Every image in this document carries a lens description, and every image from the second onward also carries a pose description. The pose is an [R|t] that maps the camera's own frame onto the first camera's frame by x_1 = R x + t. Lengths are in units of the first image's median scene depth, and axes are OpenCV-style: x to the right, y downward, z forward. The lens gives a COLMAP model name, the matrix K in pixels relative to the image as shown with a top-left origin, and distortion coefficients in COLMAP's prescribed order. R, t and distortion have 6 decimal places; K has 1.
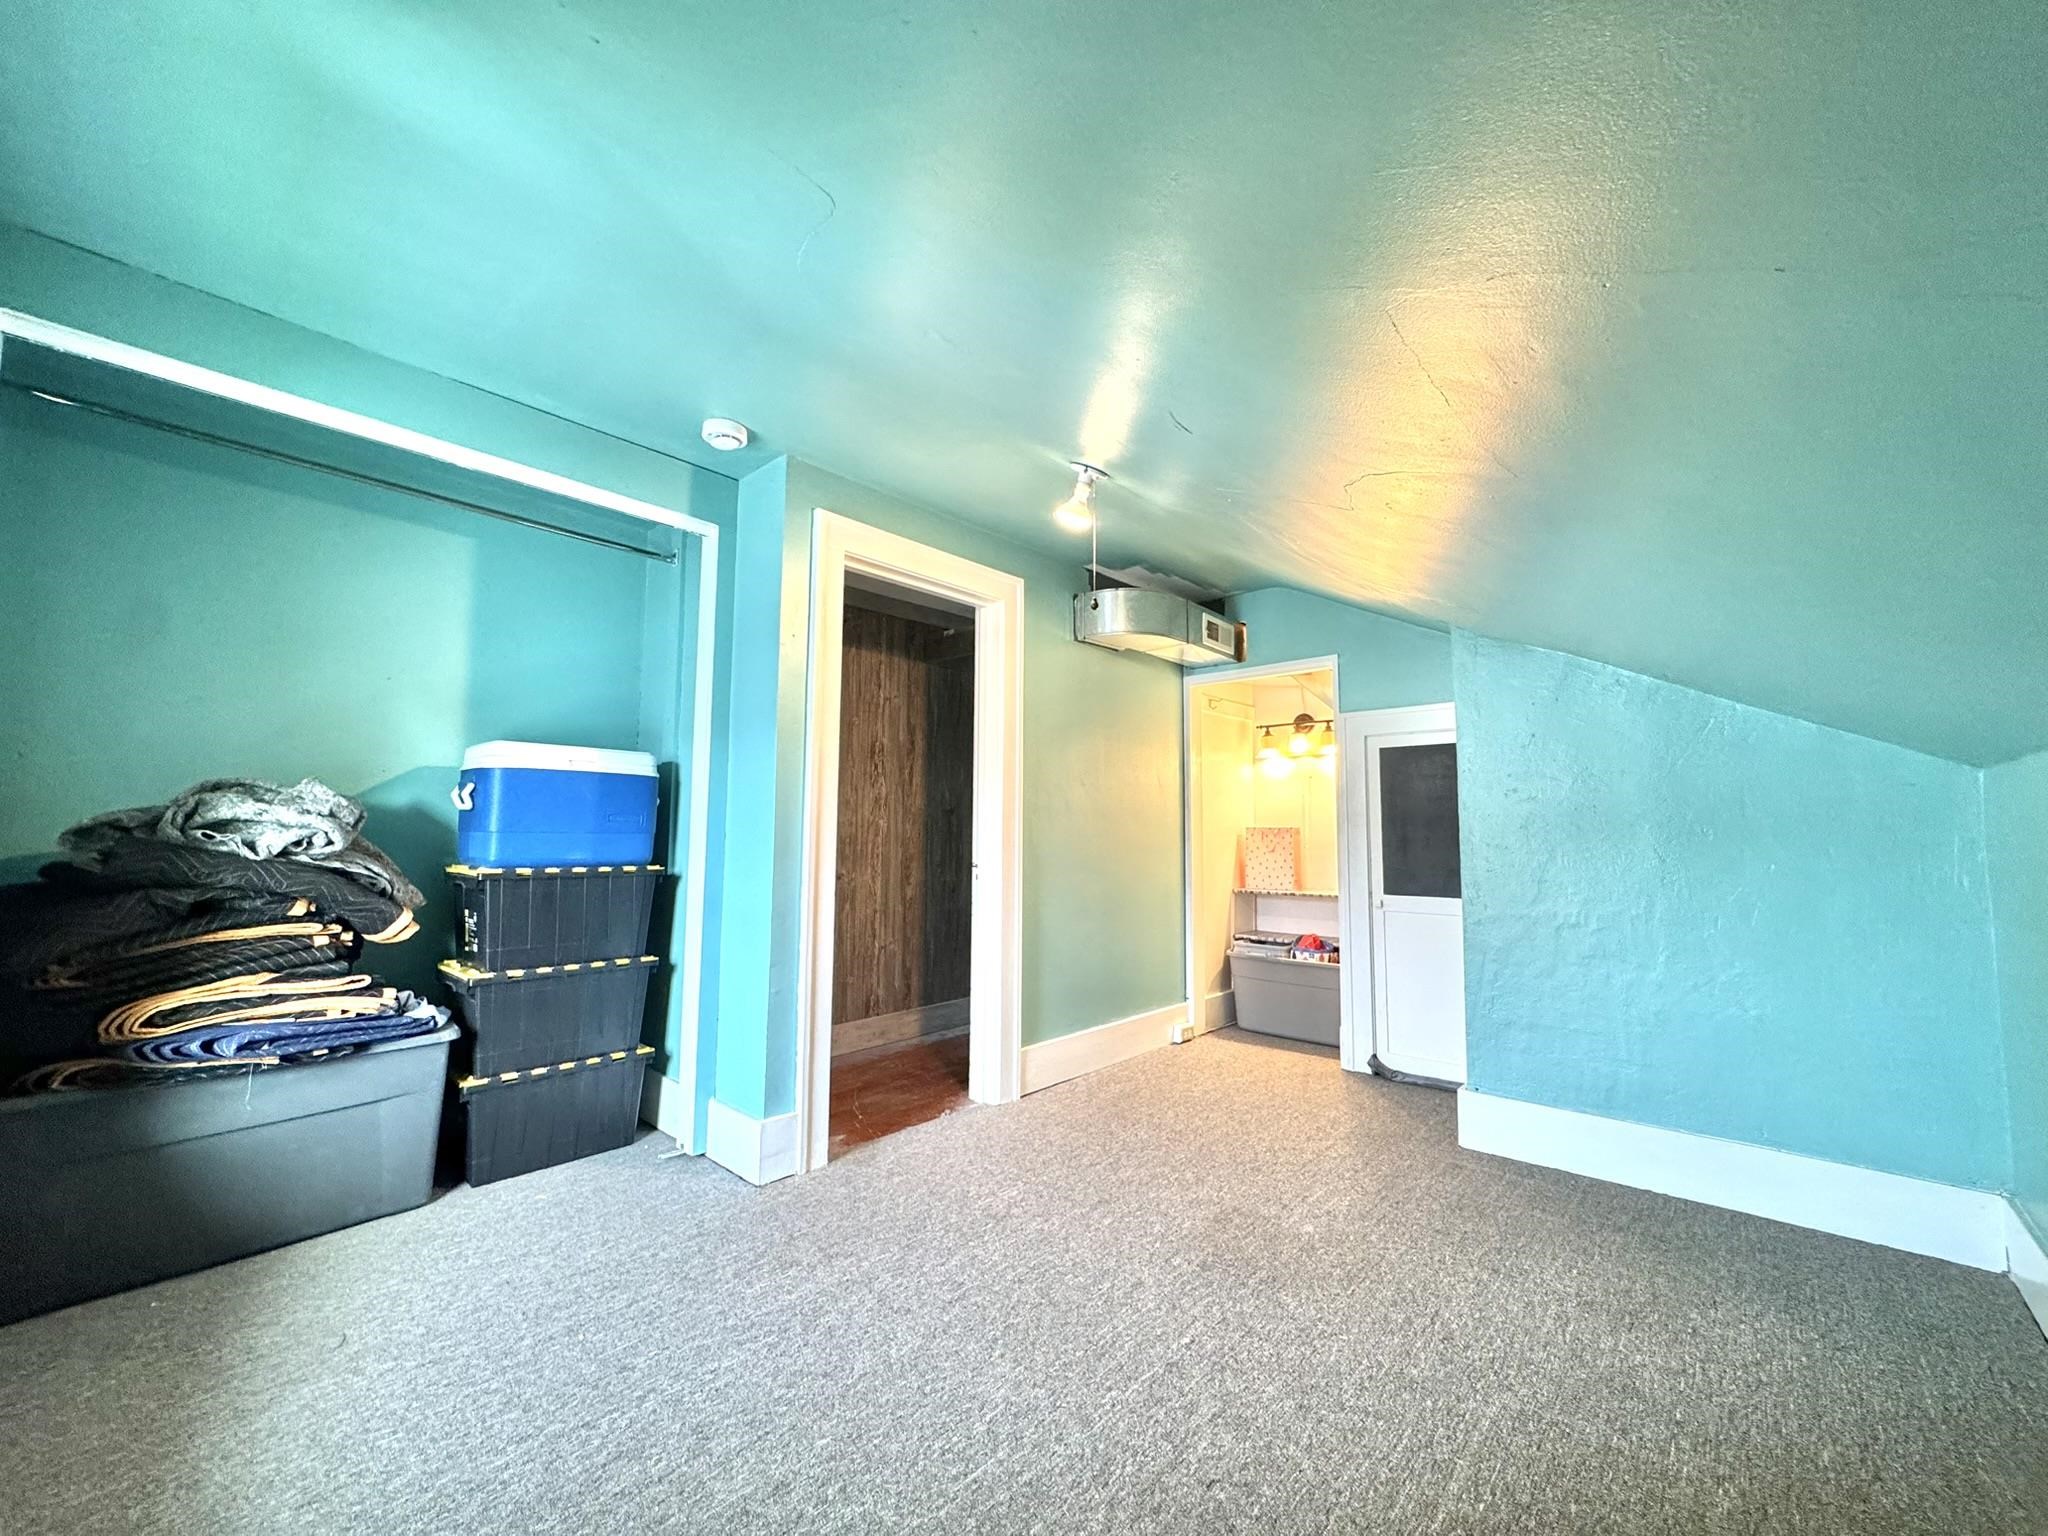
lens RADIAL K [[816.7, 0, 1026.9], [0, 816.7, 773.5], [0, 0, 1]] dist [-0.002062, 0.000208]
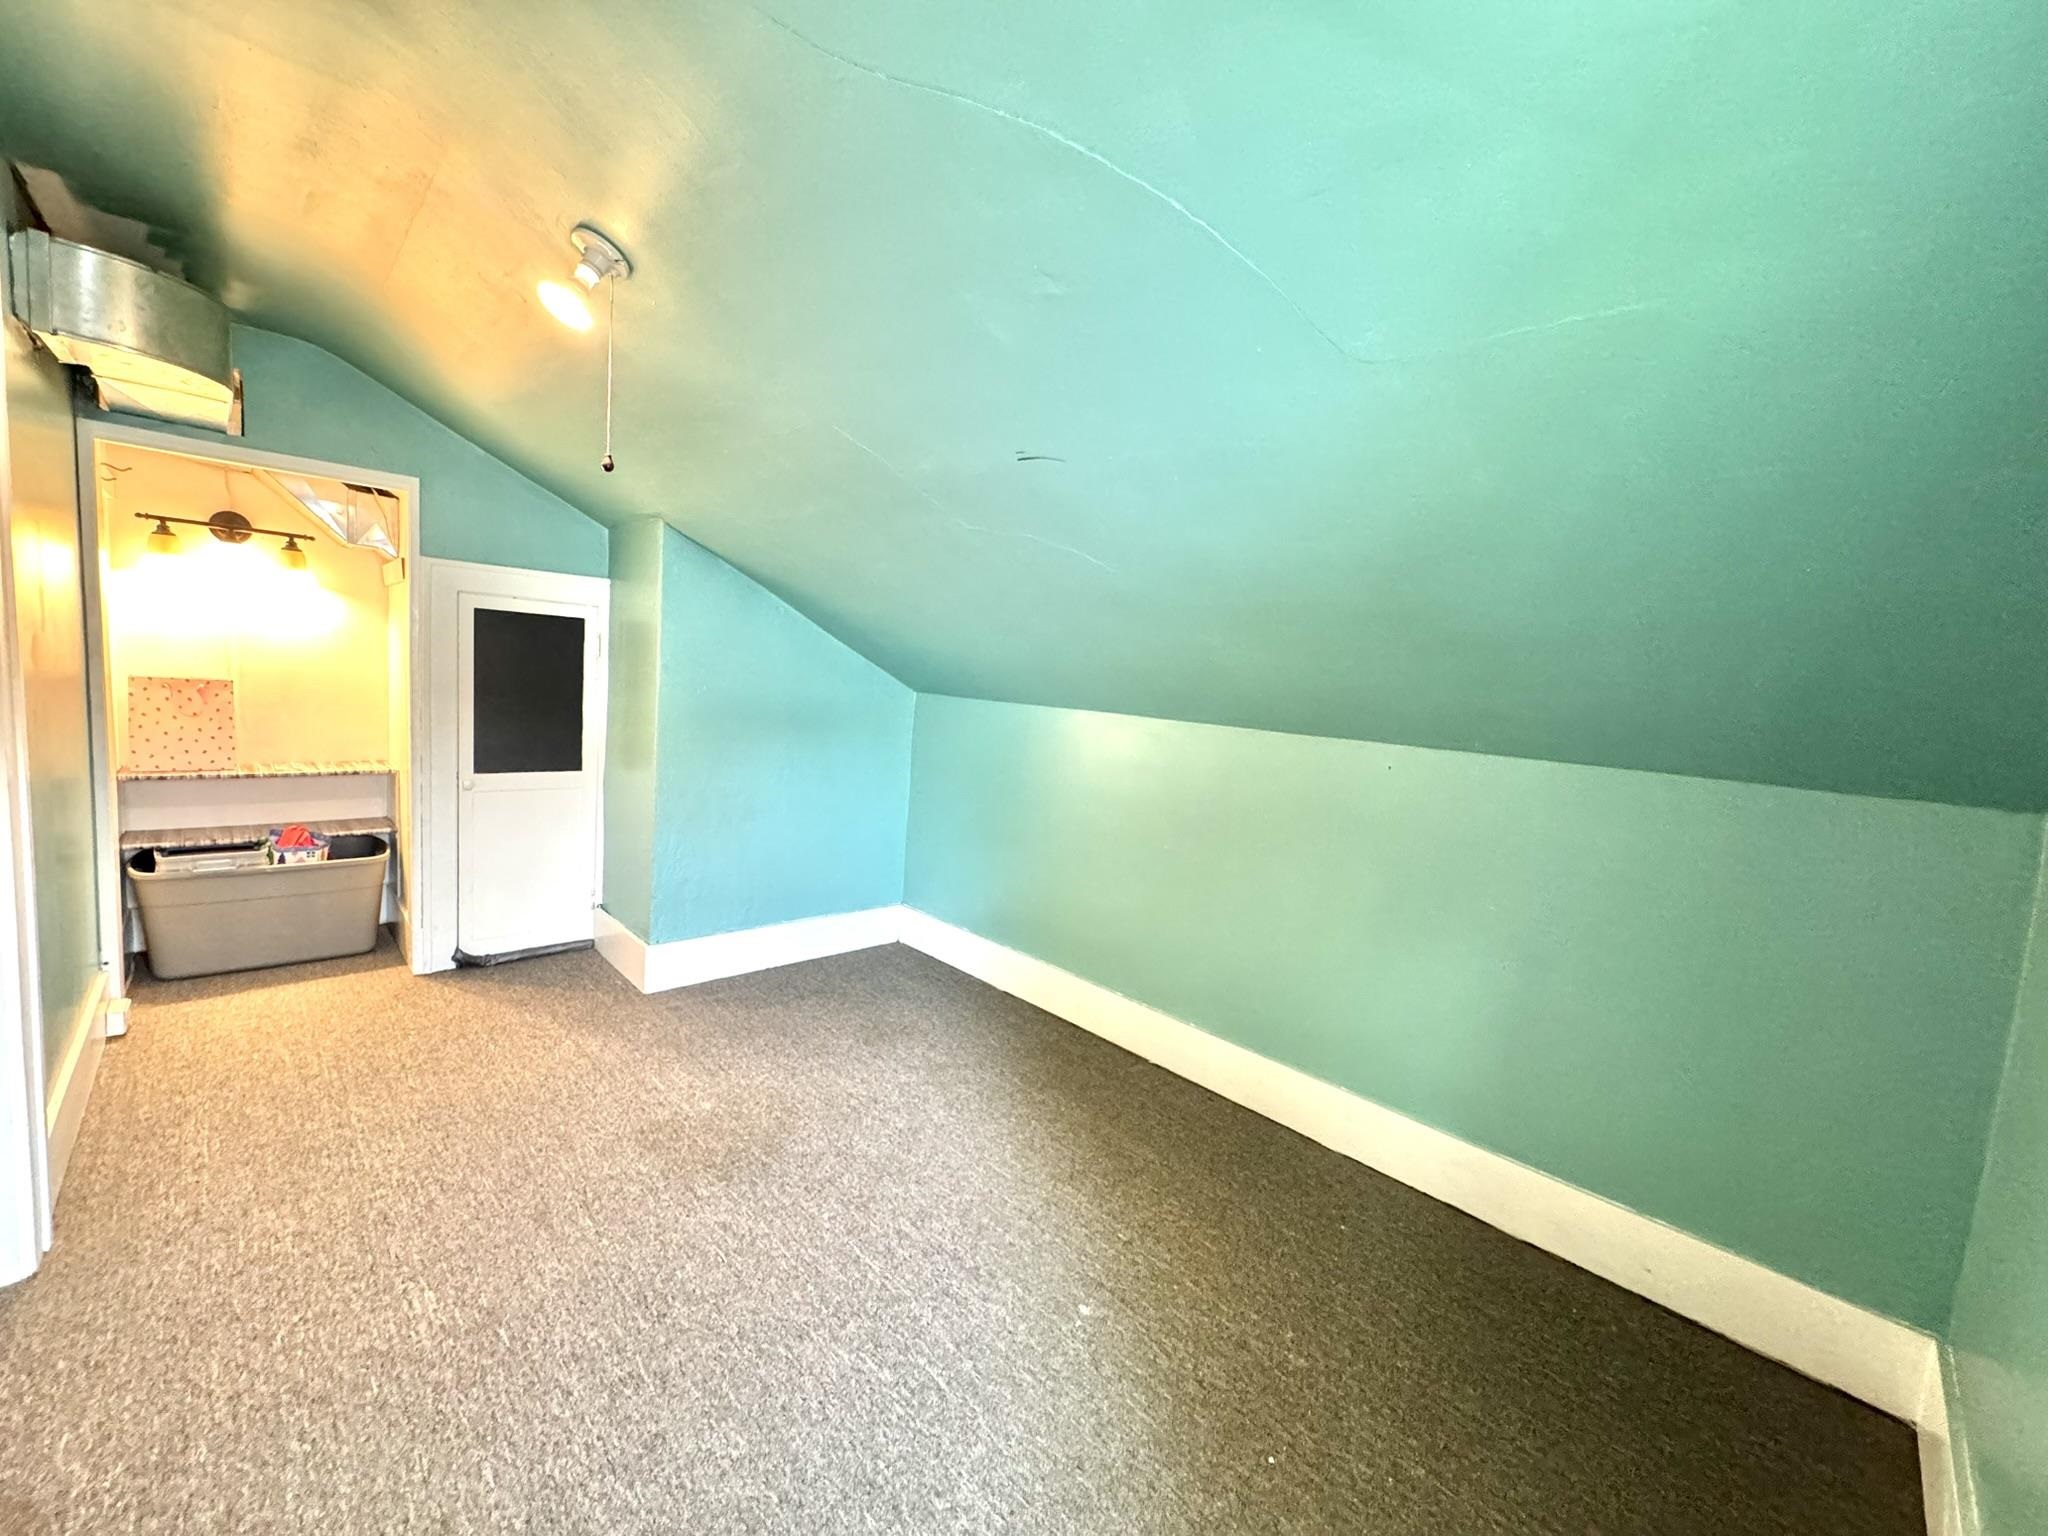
lens RADIAL K [[816.7, 0, 1029.2], [0, 816.7, 760.7], [0, 0, 1]] dist [-0.002062, 0.000208]
pose [[0.070705, -0.100411, 0.992431, -0.436682], [-0.144252, 0.983433, 0.109777, -0.054718], [-0.987012, -0.150922, 0.055049, 0.376368]]
